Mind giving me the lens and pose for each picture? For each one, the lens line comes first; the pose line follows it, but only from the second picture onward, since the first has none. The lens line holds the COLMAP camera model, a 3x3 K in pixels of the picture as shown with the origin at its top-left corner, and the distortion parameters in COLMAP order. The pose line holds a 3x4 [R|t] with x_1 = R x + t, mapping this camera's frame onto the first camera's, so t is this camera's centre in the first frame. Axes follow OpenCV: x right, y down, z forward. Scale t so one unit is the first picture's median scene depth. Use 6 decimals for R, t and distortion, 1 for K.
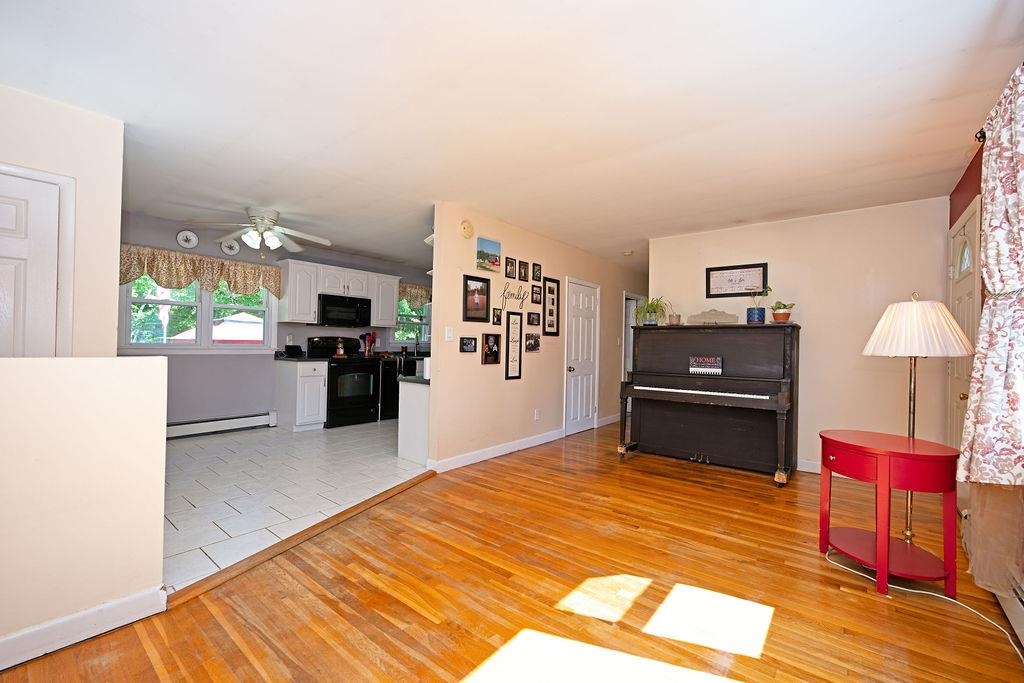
lens RADIAL K [[418.0, 0, 509.4], [0, 418.0, 346.7], [0, 0, 1]] dist [-0.010529, 0.000558]
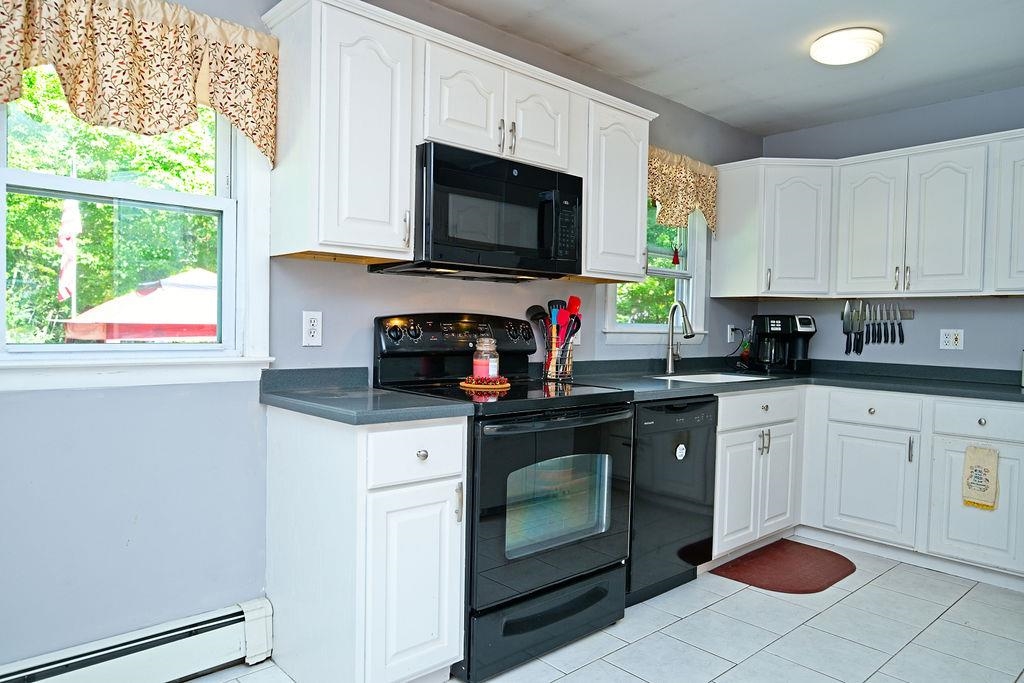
lens RADIAL K [[659.1, 0, 511.7], [0, 659.1, 349.8], [0, 0, 1]] dist [0.006019, -0.012758]
pose [[0.987578, 0.002283, -0.157111, -0.340734], [0.001821, 0.999661, 0.025971, -0.011433], [0.157118, -0.025934, 0.987239, 0.614173]]
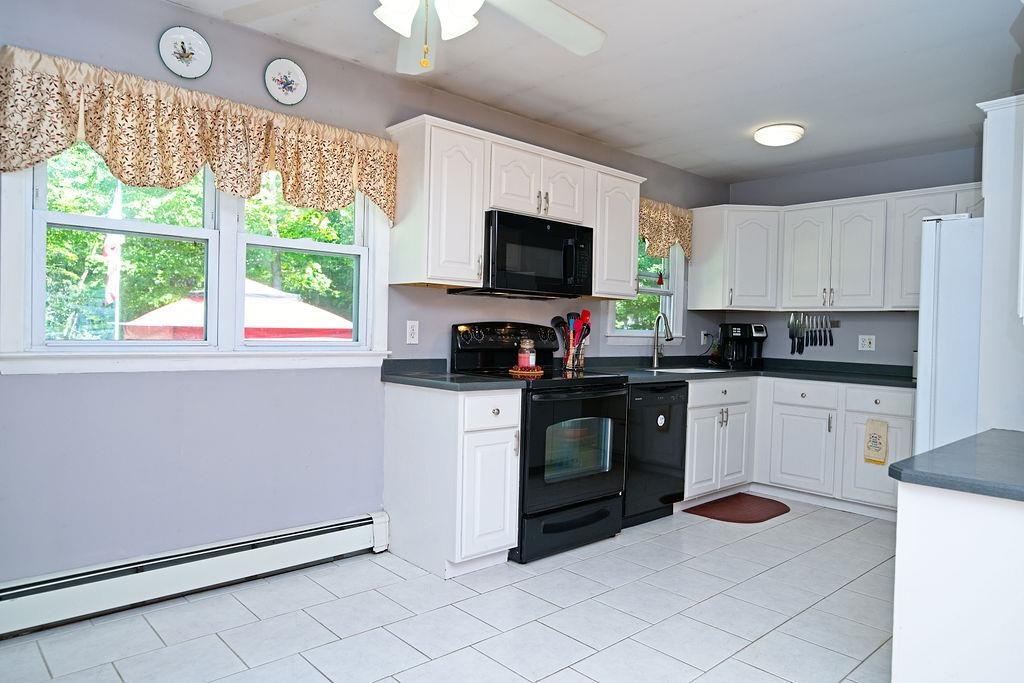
lens RADIAL K [[659.1, 0, 507.9], [0, 659.1, 346.5], [0, 0, 1]] dist [0.006019, -0.012758]
pose [[0.988083, 0.006233, -0.153795, -0.346705], [-0.003998, 0.999882, 0.014843, -0.010401], [0.153869, -0.014051, 0.987991, 0.401582]]
